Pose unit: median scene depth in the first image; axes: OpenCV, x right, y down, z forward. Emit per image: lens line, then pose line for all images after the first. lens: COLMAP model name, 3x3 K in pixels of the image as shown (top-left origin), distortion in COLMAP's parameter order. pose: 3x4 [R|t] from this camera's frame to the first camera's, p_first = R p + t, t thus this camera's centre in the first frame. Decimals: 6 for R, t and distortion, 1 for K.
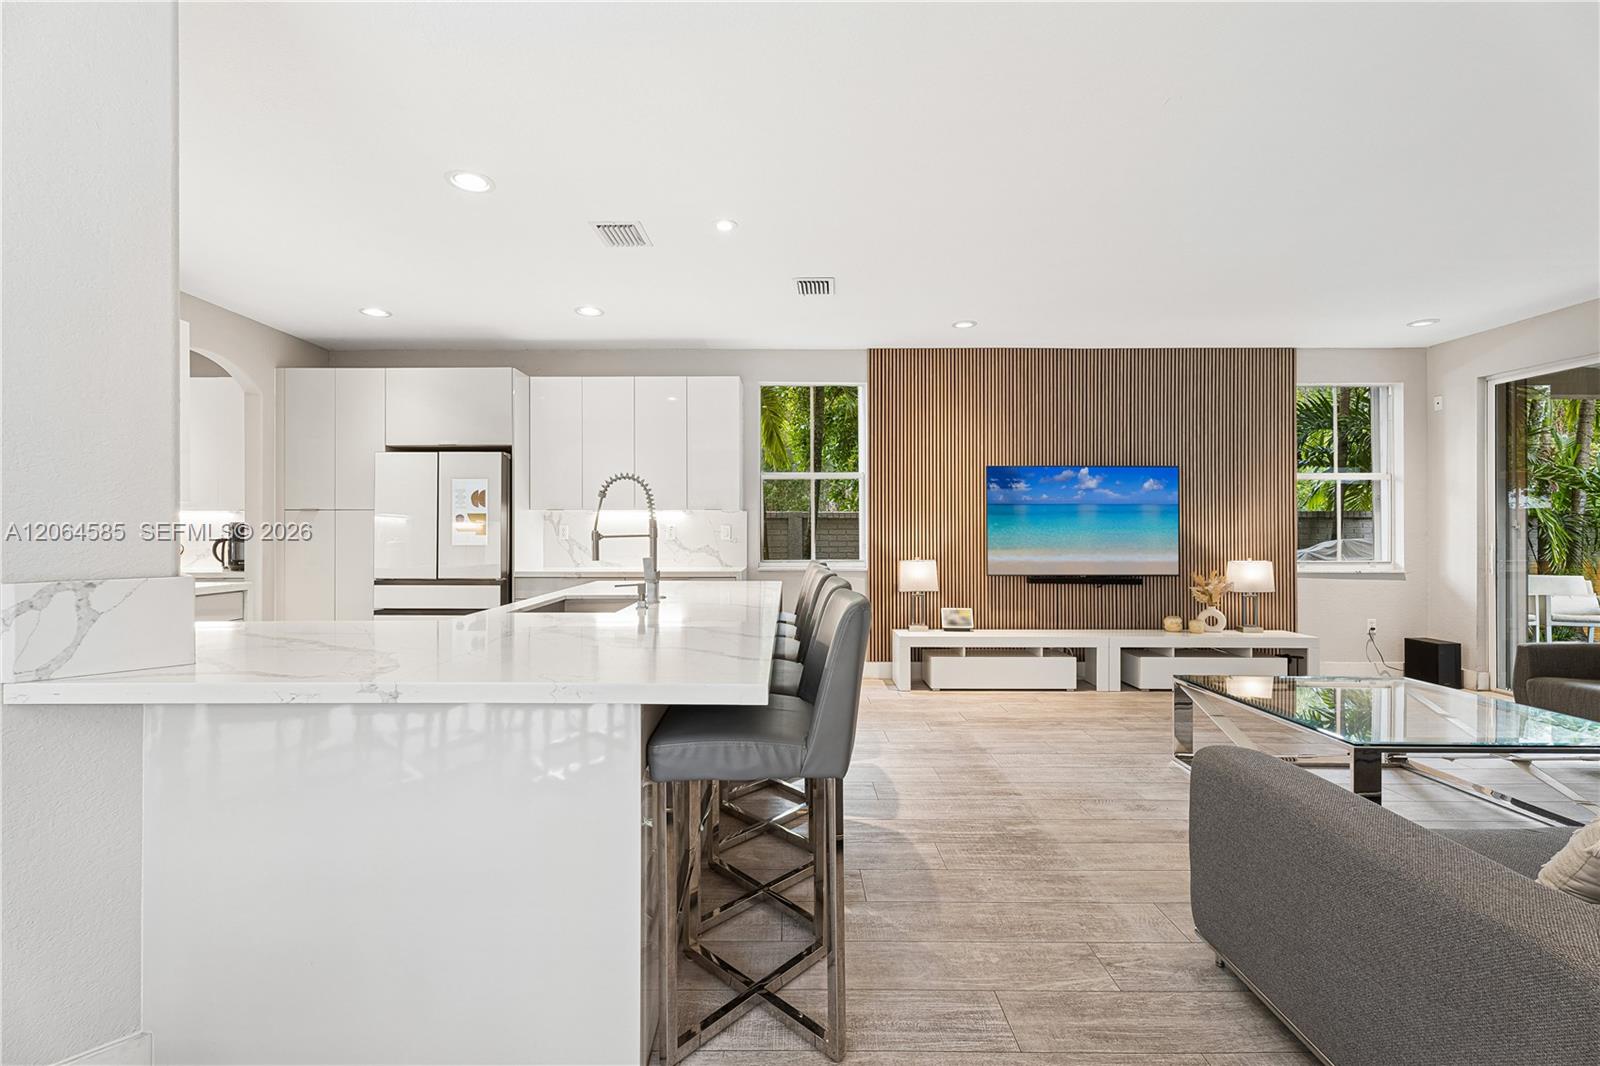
lens RADIAL K [[707.2, 0, 792.3], [0, 707.2, 530.2], [0, 0, 1]] dist [0.002523, -0.000113]
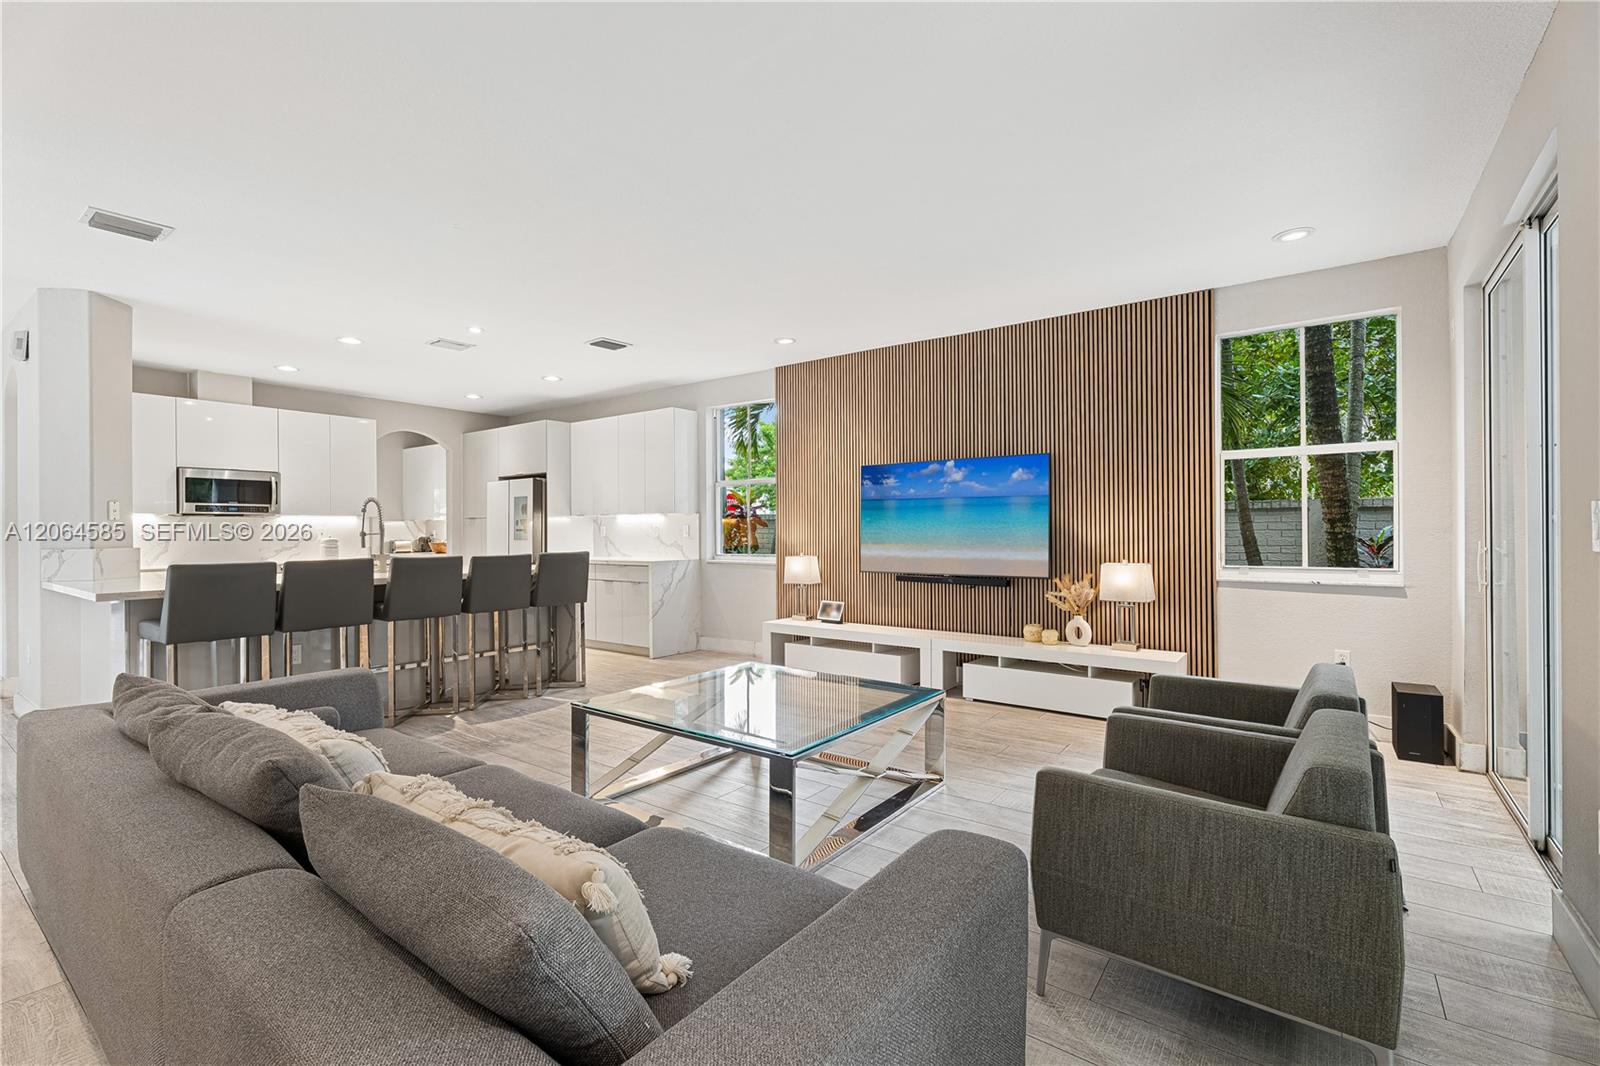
lens RADIAL K [[707.2, 0, 792.3], [0, 707.2, 530.2], [0, 0, 1]] dist [0.002523, -0.000113]
pose [[0.802838, -0.004636, -0.596179, 0.820892], [0.006267, 0.999980, 0.000664, 0.002204], [0.596164, -0.004269, 0.802851, 0.111152]]
